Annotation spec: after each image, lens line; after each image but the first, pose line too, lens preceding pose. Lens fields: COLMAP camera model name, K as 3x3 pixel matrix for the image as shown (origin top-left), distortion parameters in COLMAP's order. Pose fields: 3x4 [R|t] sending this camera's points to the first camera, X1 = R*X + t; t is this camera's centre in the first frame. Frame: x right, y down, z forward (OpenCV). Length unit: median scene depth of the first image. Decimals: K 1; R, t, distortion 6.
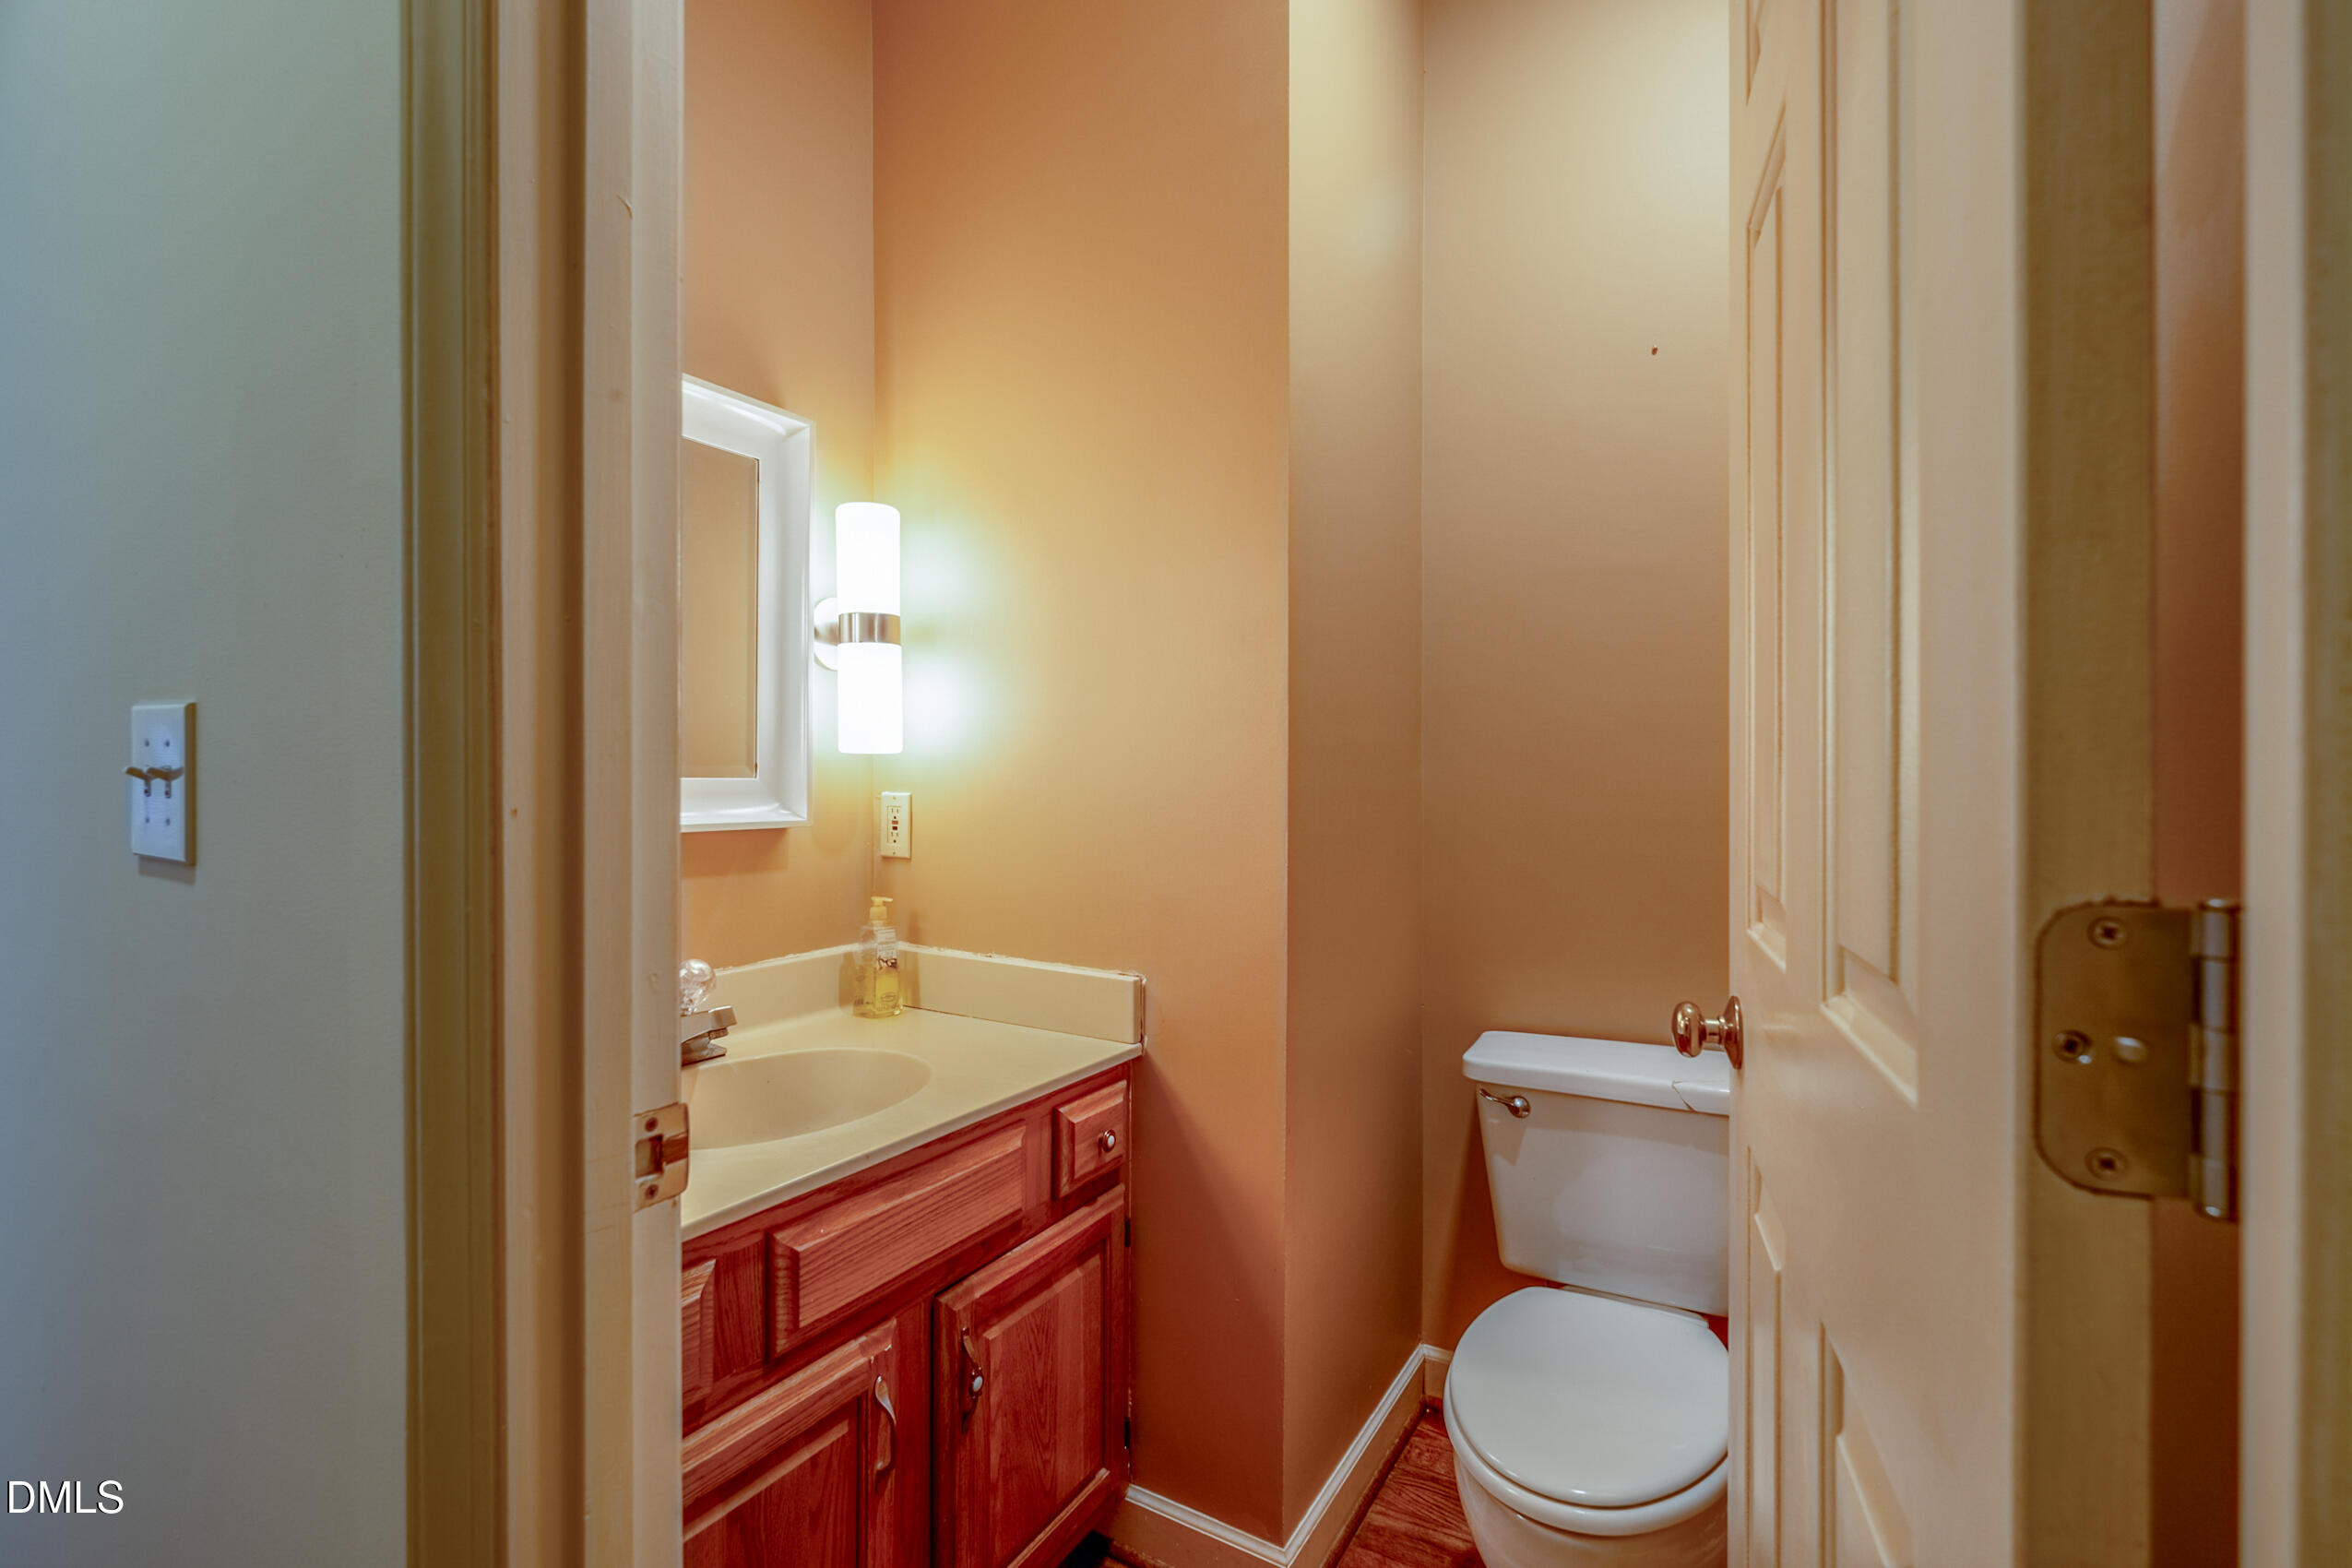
lens RADIAL K [[1055.6, 0, 1171.4], [0, 1055.6, 782.5], [0, 0, 1]] dist [-0.001598, 0.000763]
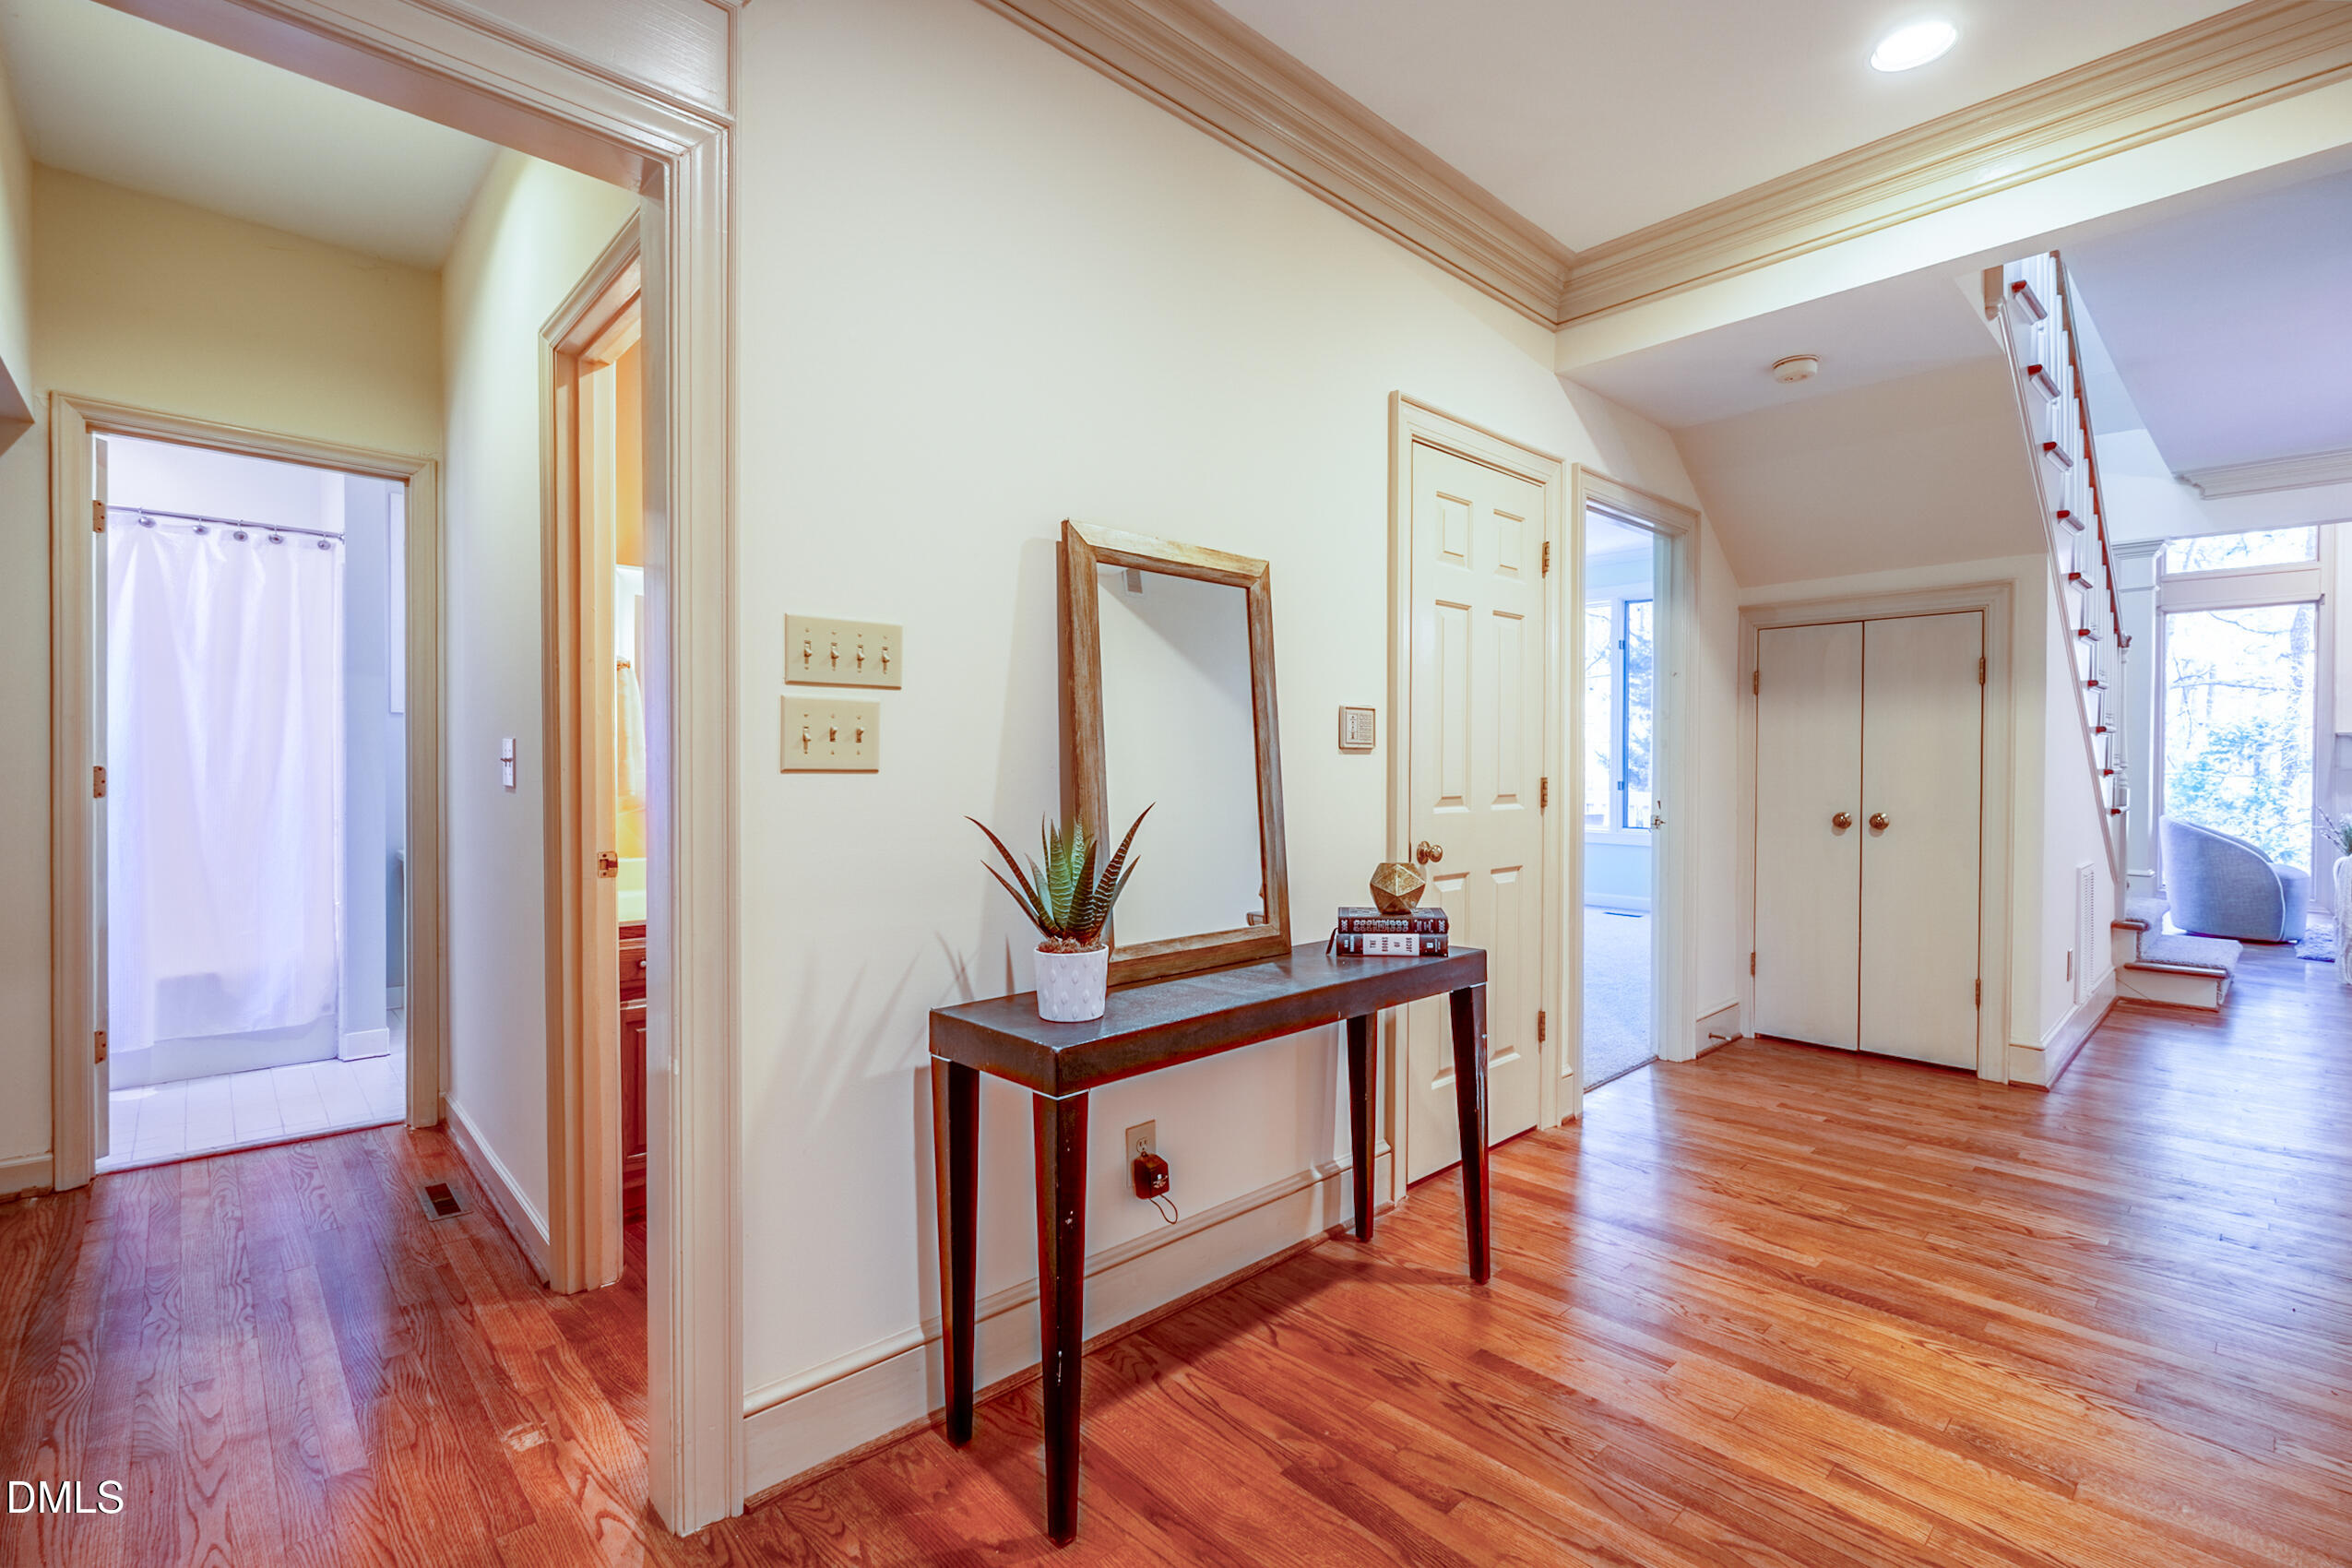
lens RADIAL K [[1055.6, 0, 1179.3], [0, 1055.6, 778.3], [0, 0, 1]] dist [-0.001598, 0.000763]
pose [[0.957221, 0.001299, -0.289356, 2.107290], [0.001875, 0.999941, 0.010691, 0.017533], [0.289352, -0.010776, 0.957162, -1.637398]]
